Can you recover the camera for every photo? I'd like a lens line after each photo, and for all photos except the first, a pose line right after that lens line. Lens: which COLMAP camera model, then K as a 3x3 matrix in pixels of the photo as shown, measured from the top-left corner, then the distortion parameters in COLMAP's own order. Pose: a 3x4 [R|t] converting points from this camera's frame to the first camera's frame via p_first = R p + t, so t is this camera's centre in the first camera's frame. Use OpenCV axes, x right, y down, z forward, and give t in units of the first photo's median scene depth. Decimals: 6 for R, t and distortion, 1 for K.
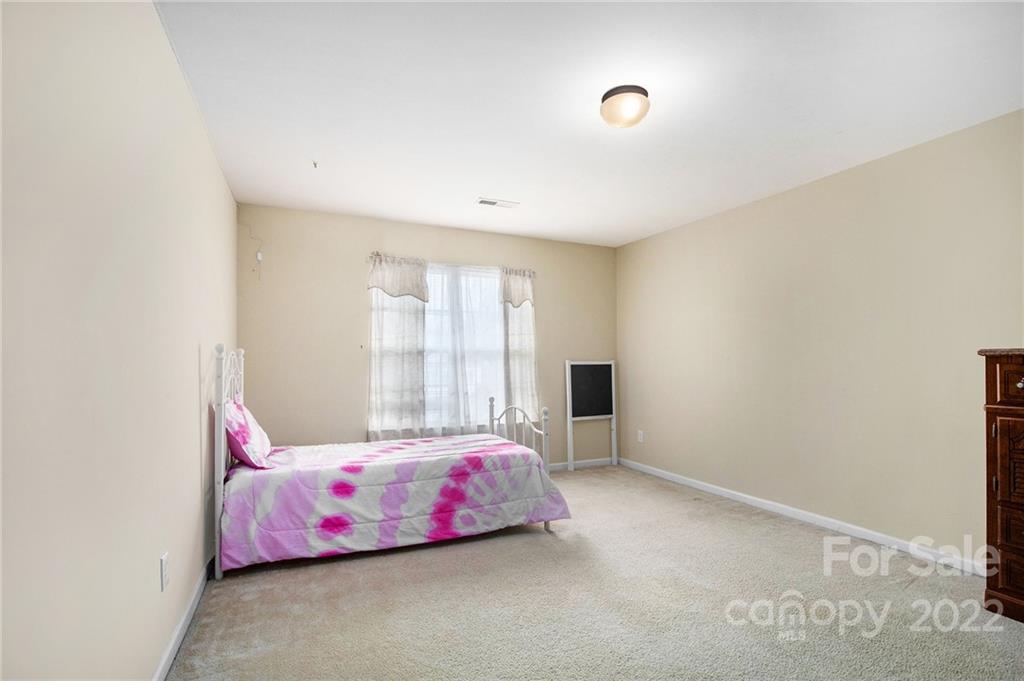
lens RADIAL K [[489.1, 0, 513.0], [0, 489.1, 355.9], [0, 0, 1]] dist [-0.027911, 0.000065]
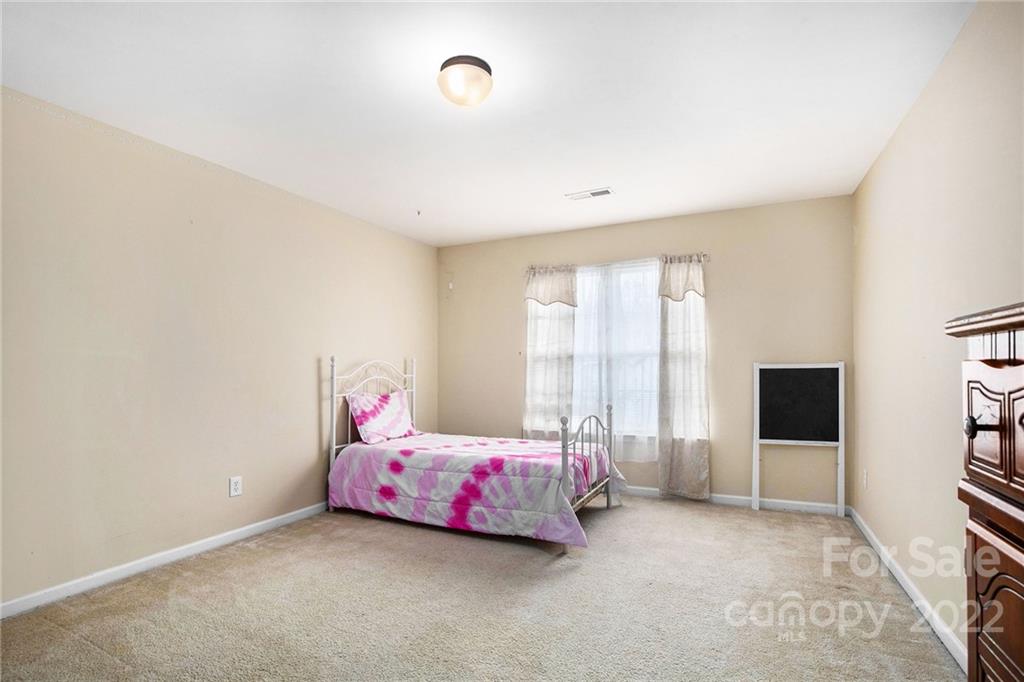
lens RADIAL K [[491.0, 0, 512.2], [0, 491.0, 367.1], [0, 0, 1]] dist [-0.024922, -0.000312]
pose [[0.633495, -0.006667, -0.773718, 0.738129], [0.015561, 0.999870, 0.004125, 0.010167], [0.773591, -0.014653, 0.633516, 0.374469]]
